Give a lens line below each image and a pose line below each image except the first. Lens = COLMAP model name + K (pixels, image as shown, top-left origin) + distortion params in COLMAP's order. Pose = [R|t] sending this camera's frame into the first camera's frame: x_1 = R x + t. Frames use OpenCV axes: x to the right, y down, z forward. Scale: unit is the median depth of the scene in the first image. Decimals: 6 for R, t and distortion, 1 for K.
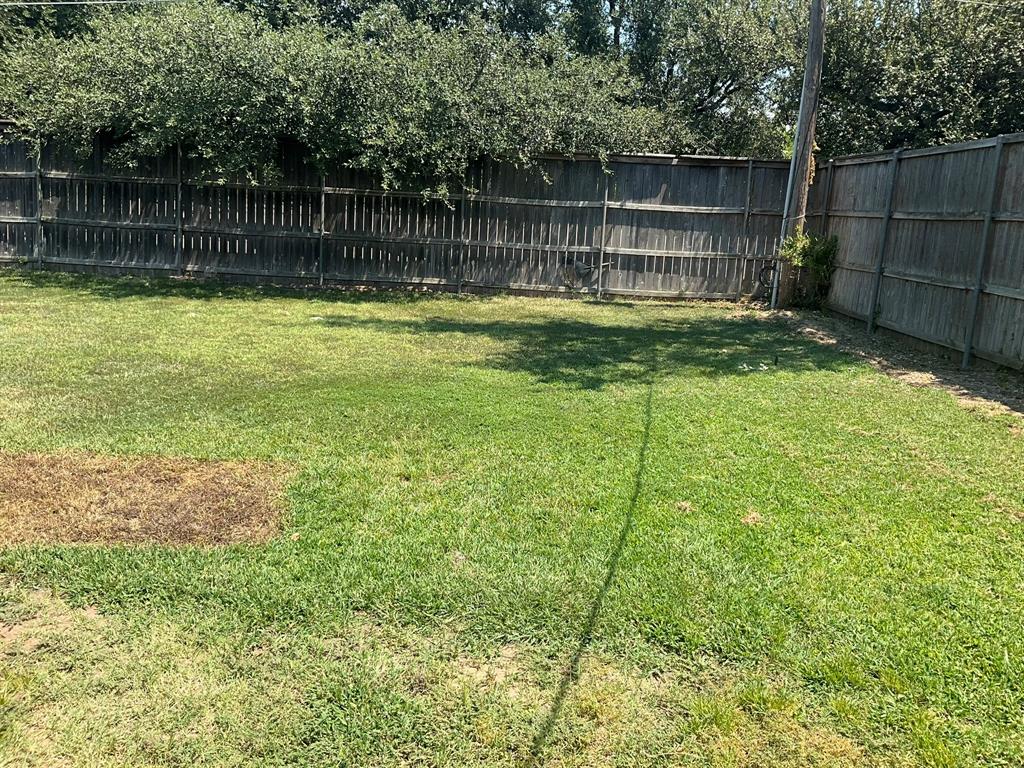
lens RADIAL K [[846.5, 0, 512.1], [0, 846.5, 378.6], [0, 0, 1]] dist [0.092817, -0.168646]
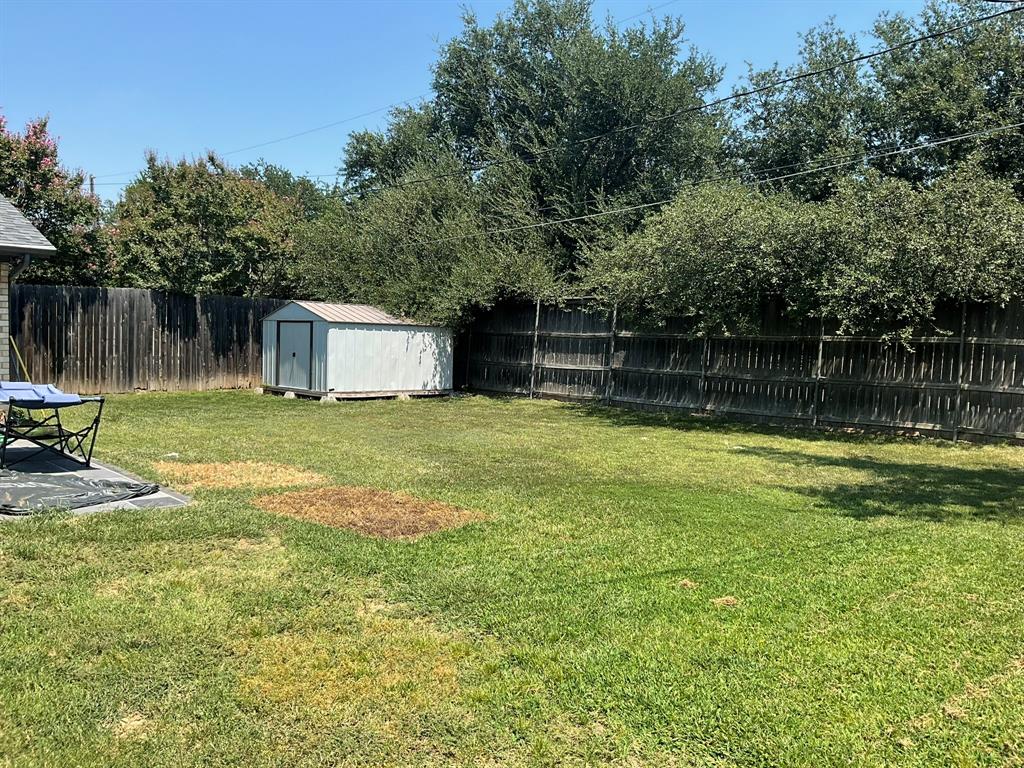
lens RADIAL K [[846.5, 0, 512.1], [0, 846.5, 378.6], [0, 0, 1]] dist [0.092817, -0.168646]
pose [[0.712852, 0.001540, -0.701313, 0.252967], [-0.127897, 0.983514, -0.127841, 0.015987], [0.689554, 0.180827, 0.701297, -0.014122]]
